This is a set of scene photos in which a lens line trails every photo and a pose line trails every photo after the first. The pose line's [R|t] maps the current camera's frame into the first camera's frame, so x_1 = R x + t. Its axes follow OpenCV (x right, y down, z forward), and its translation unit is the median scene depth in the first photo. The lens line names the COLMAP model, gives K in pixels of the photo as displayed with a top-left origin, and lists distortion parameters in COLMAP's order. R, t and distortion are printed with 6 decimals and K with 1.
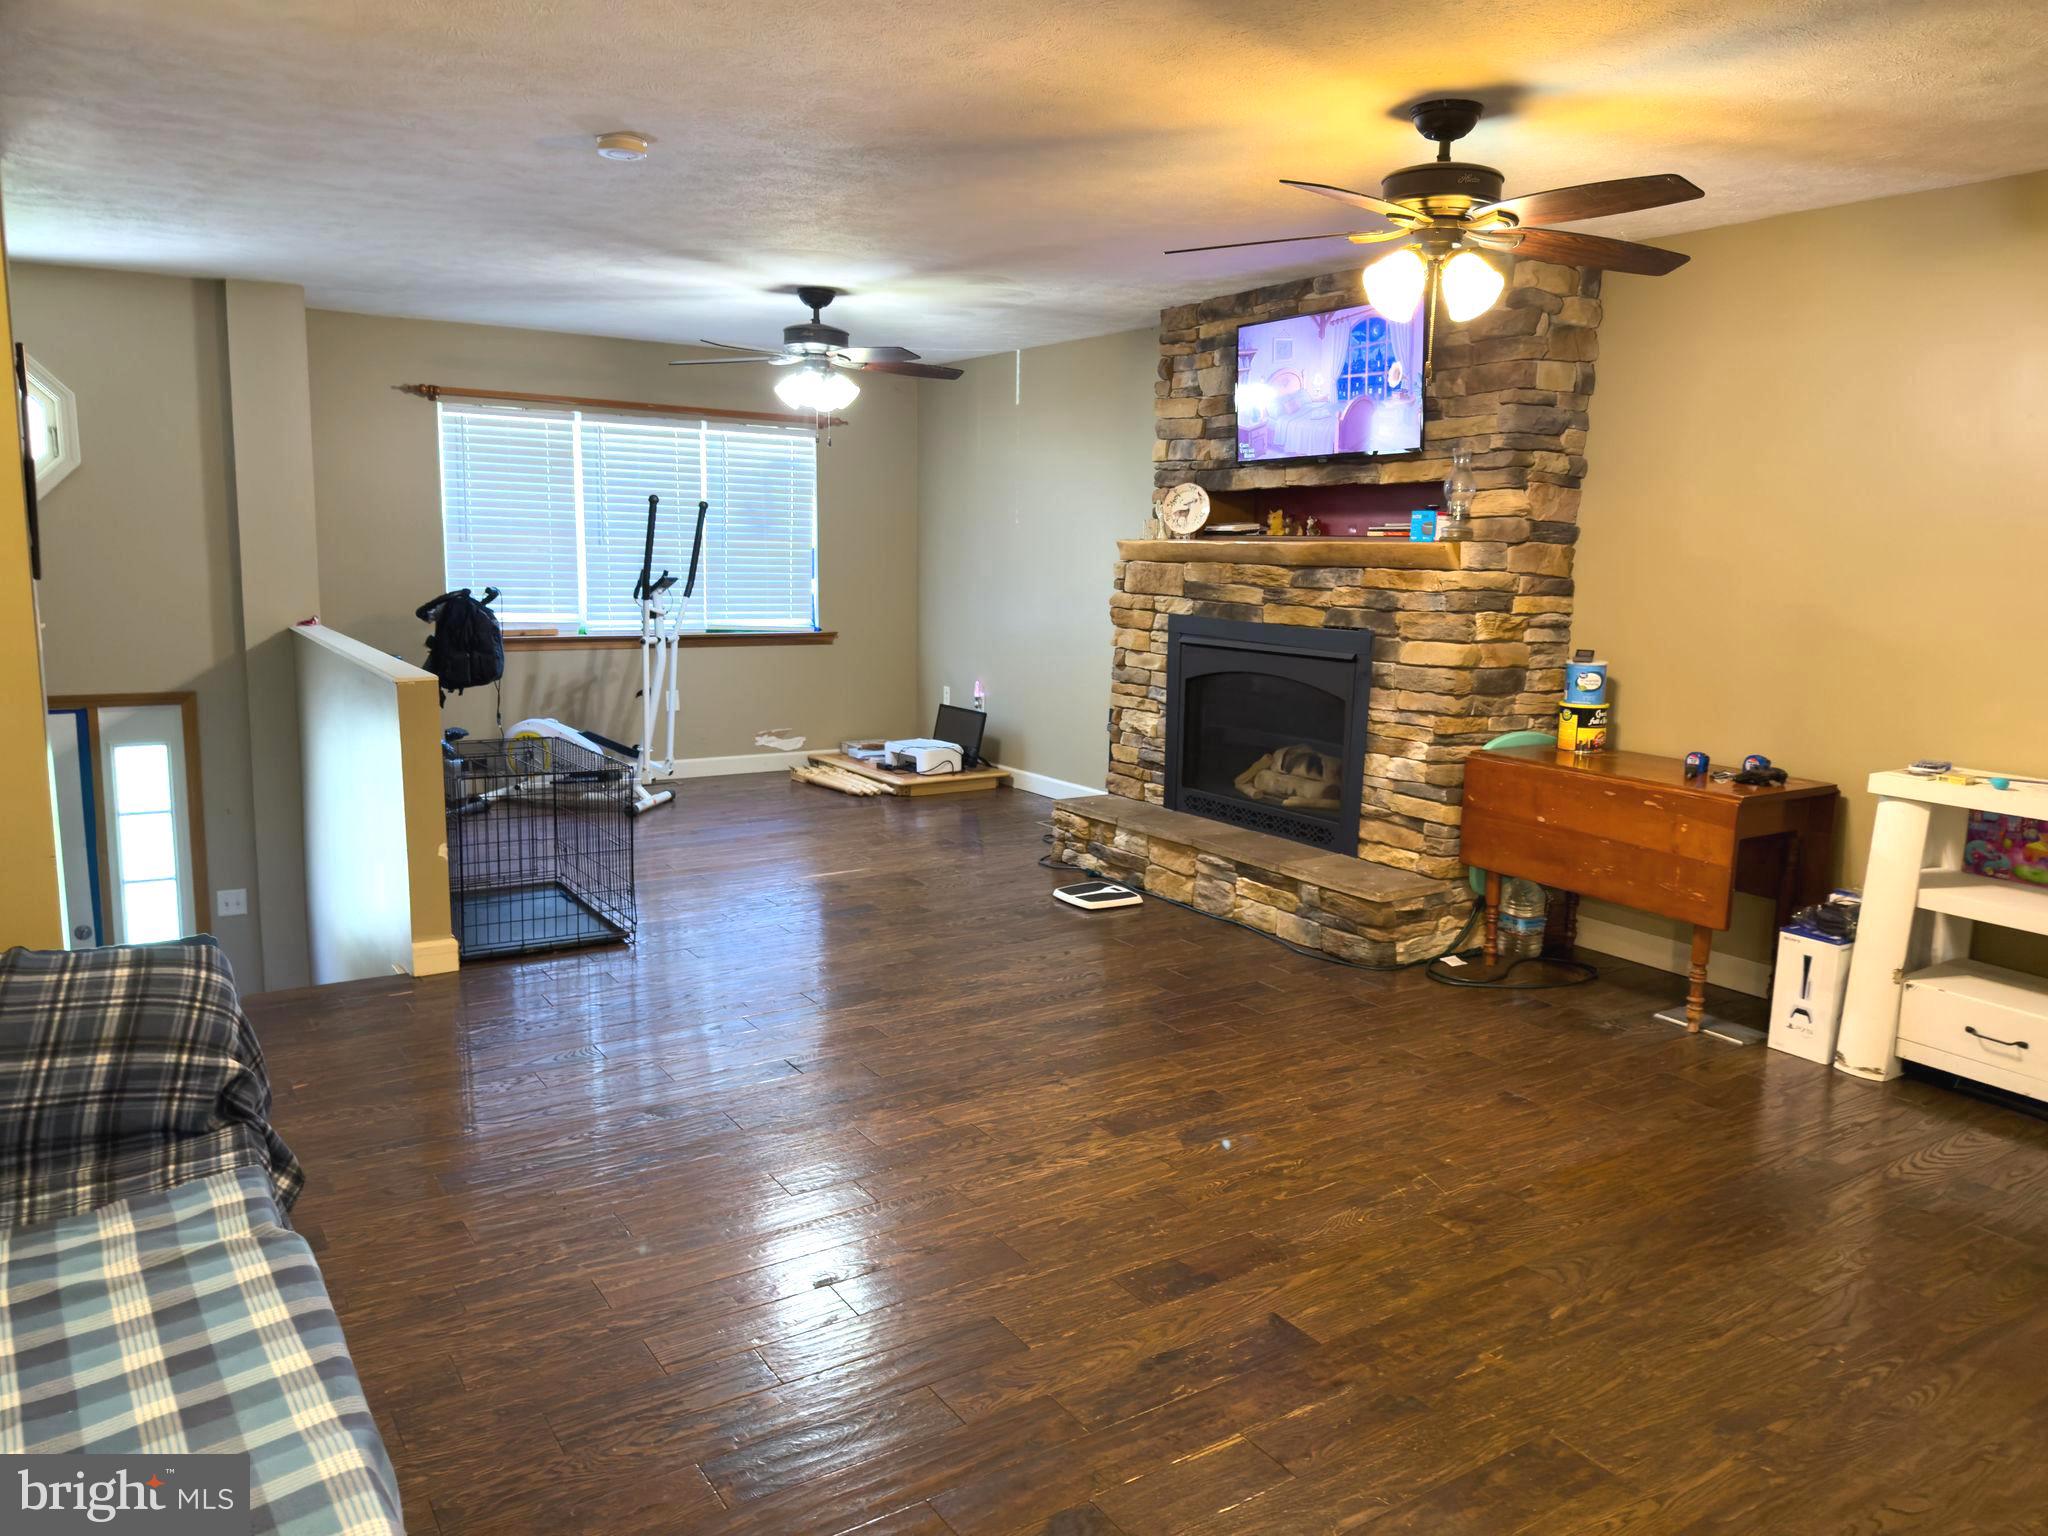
lens RADIAL K [[1447.9, 0, 1024.0], [0, 1447.9, 768.0], [0, 0, 1]] dist [0.122456, -0.186306]
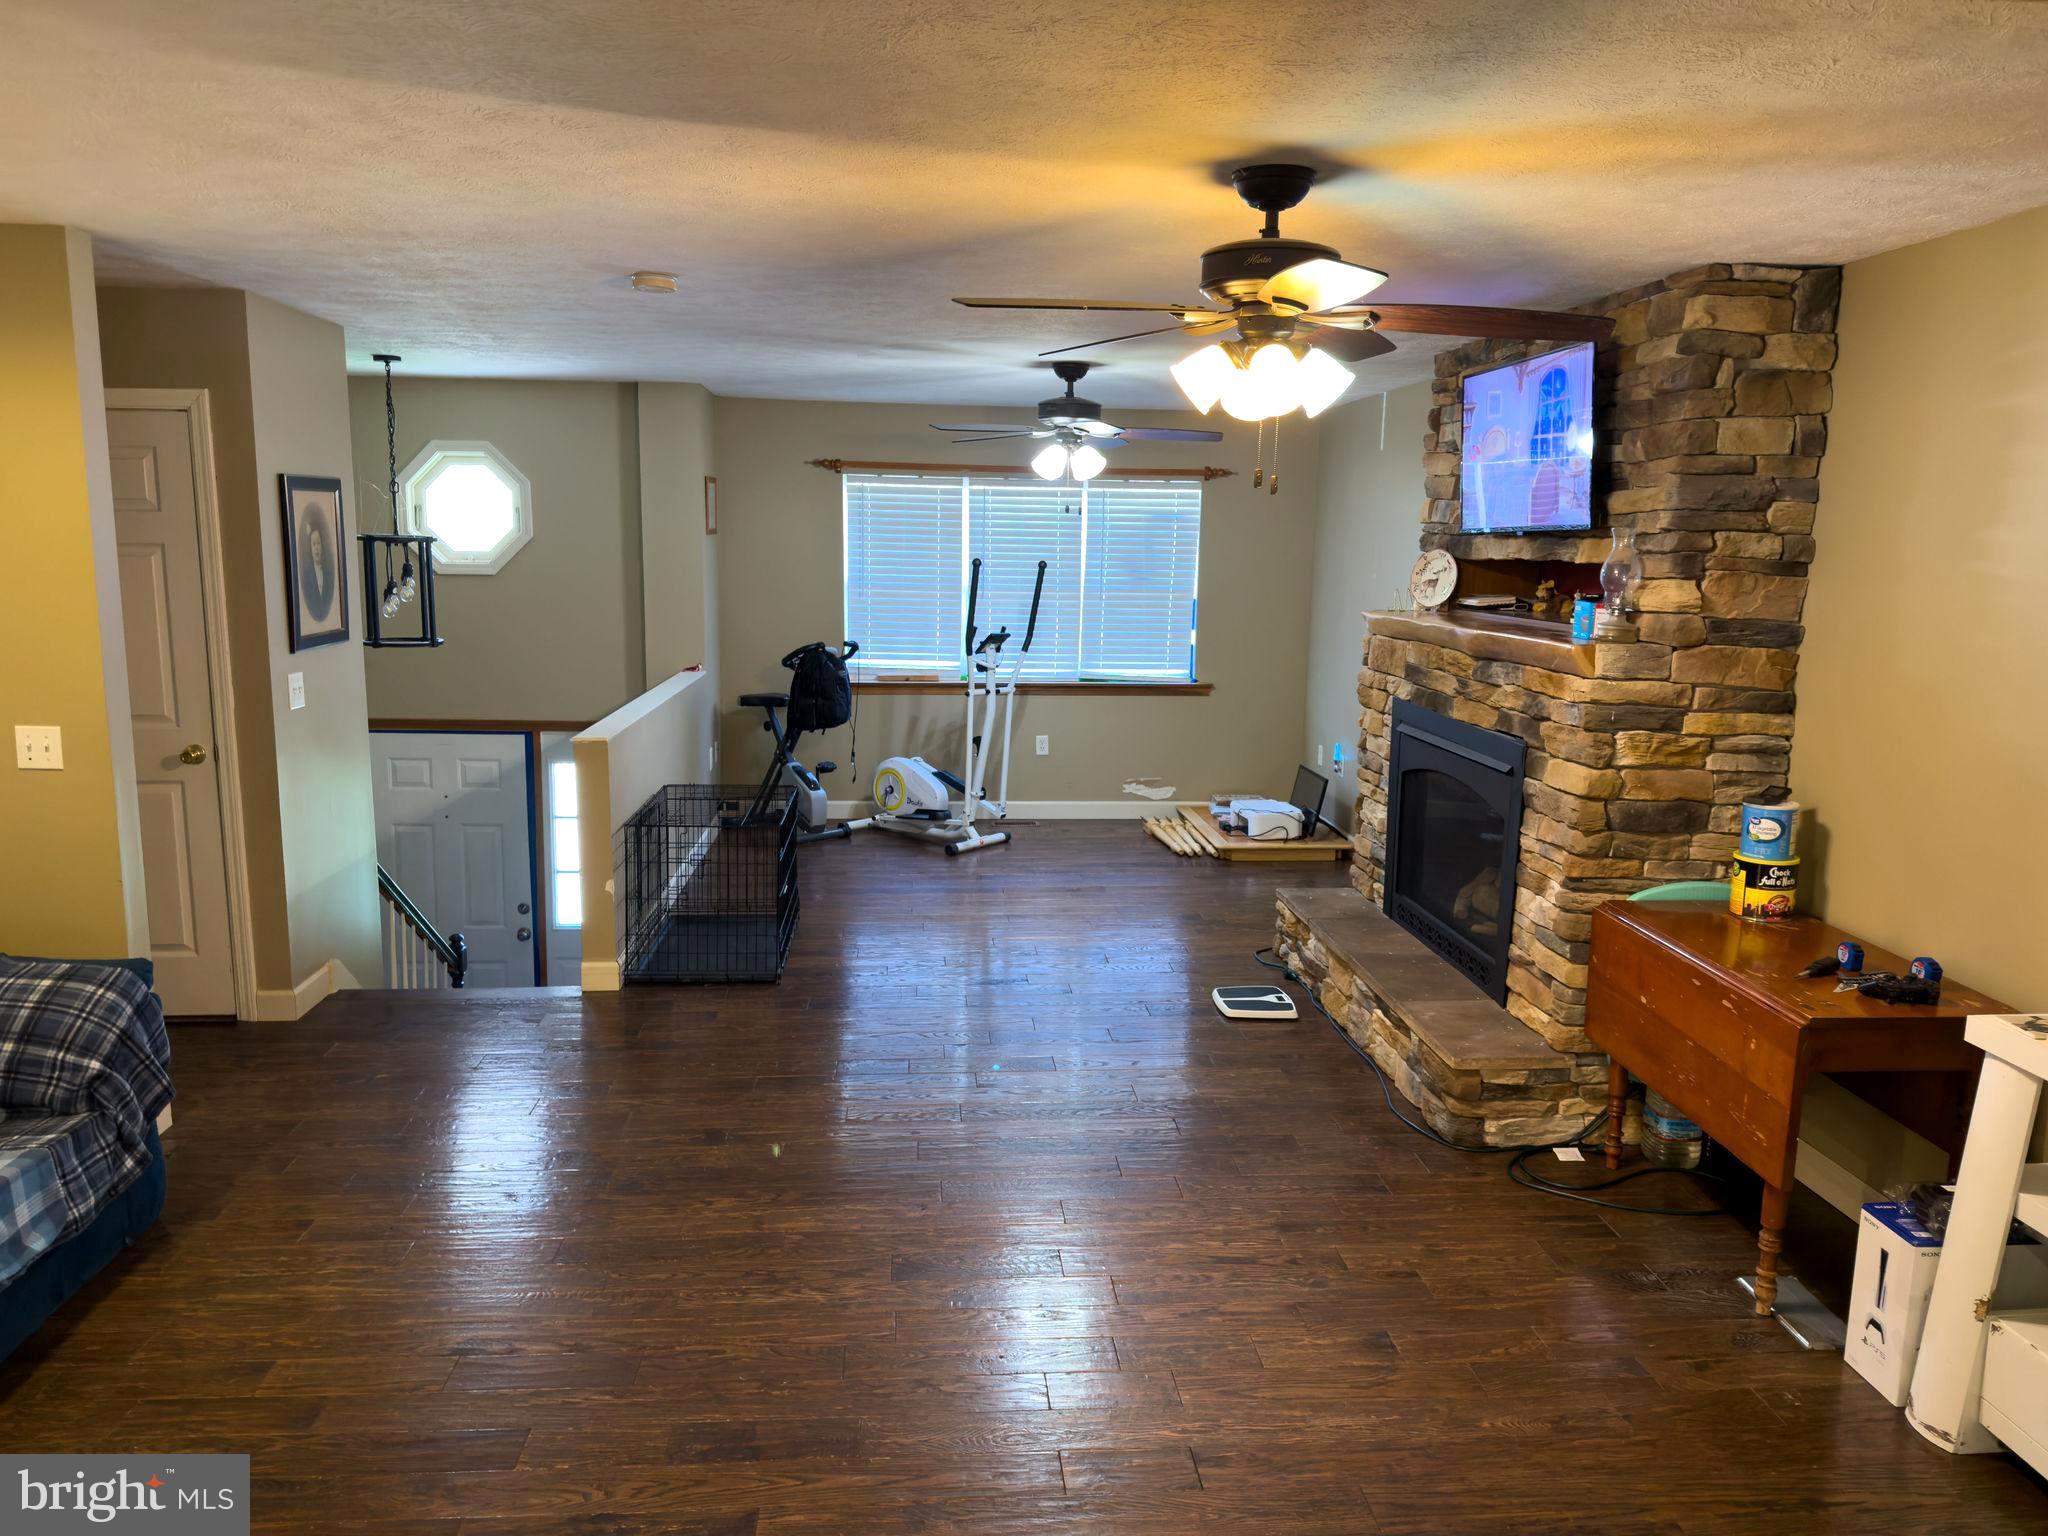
lens RADIAL K [[1448.9, 0, 1024.0], [0, 1448.9, 768.0], [0, 0, 1]] dist [0.050361, -0.051939]
pose [[0.874009, 0.072830, -0.480421, 0.398641], [-0.074352, 0.997105, 0.015891, -0.072098], [0.480188, 0.021831, 0.876894, 0.132634]]
